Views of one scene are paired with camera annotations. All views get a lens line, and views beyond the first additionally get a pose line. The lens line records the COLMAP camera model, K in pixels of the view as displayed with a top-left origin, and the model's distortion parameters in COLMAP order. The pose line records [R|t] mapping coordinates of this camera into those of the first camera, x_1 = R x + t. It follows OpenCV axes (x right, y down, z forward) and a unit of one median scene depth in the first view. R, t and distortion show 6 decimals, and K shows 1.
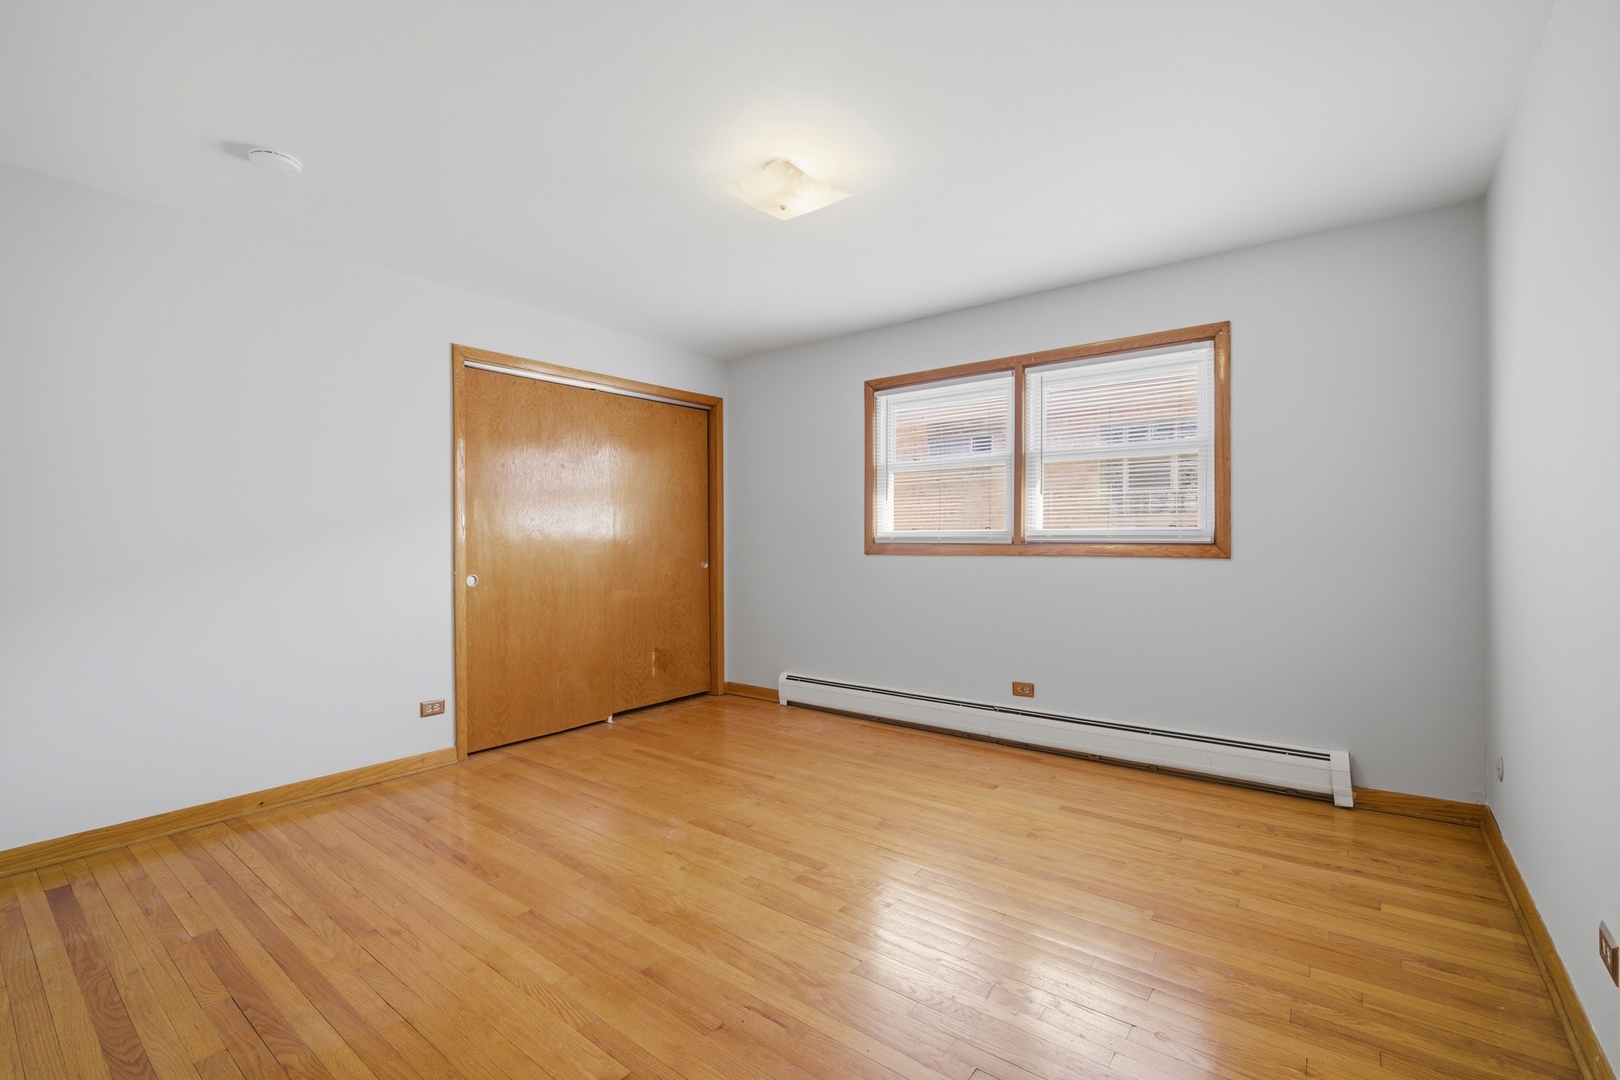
lens RADIAL K [[695.9, 0, 800.7], [0, 695.9, 536.3], [0, 0, 1]] dist [-0.012402, 0.000390]
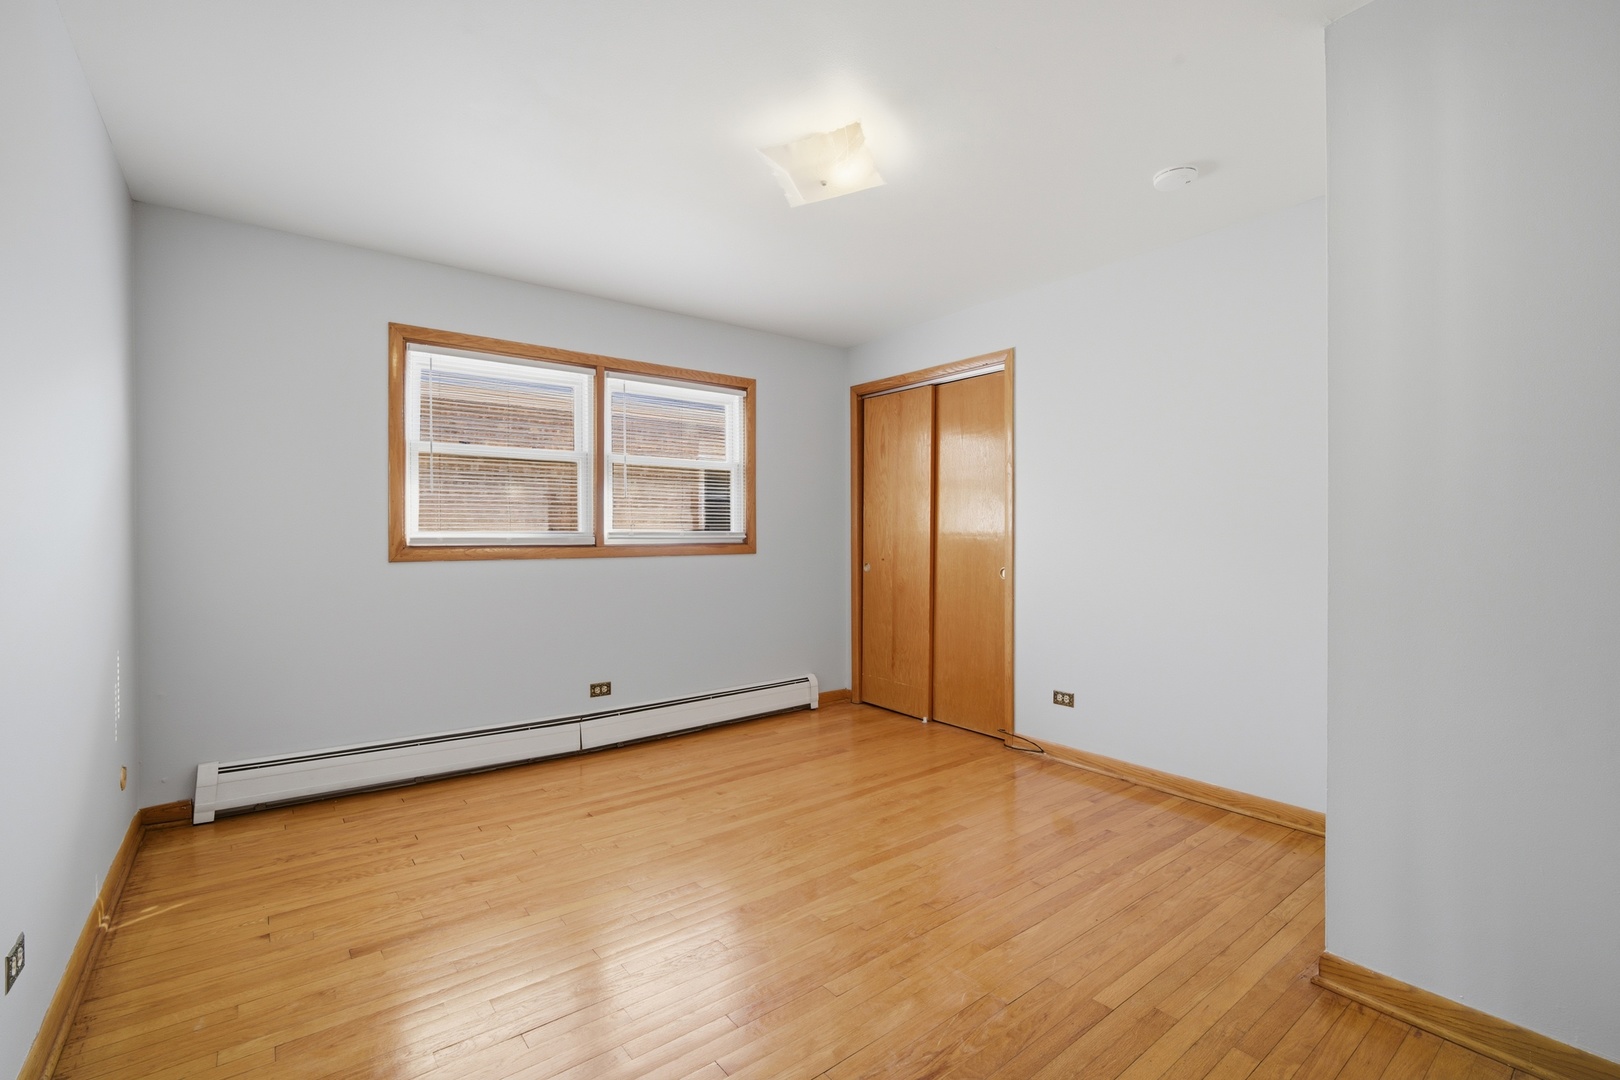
lens RADIAL K [[695.9, 0, 808.5], [0, 695.9, 548.1], [0, 0, 1]] dist [-0.012402, 0.000390]
pose [[0.270888, -0.009012, 0.962569, -0.567123], [0.000573, 0.999958, 0.009201, 0.006996], [-0.962611, -0.001940, 0.270882, 0.442931]]
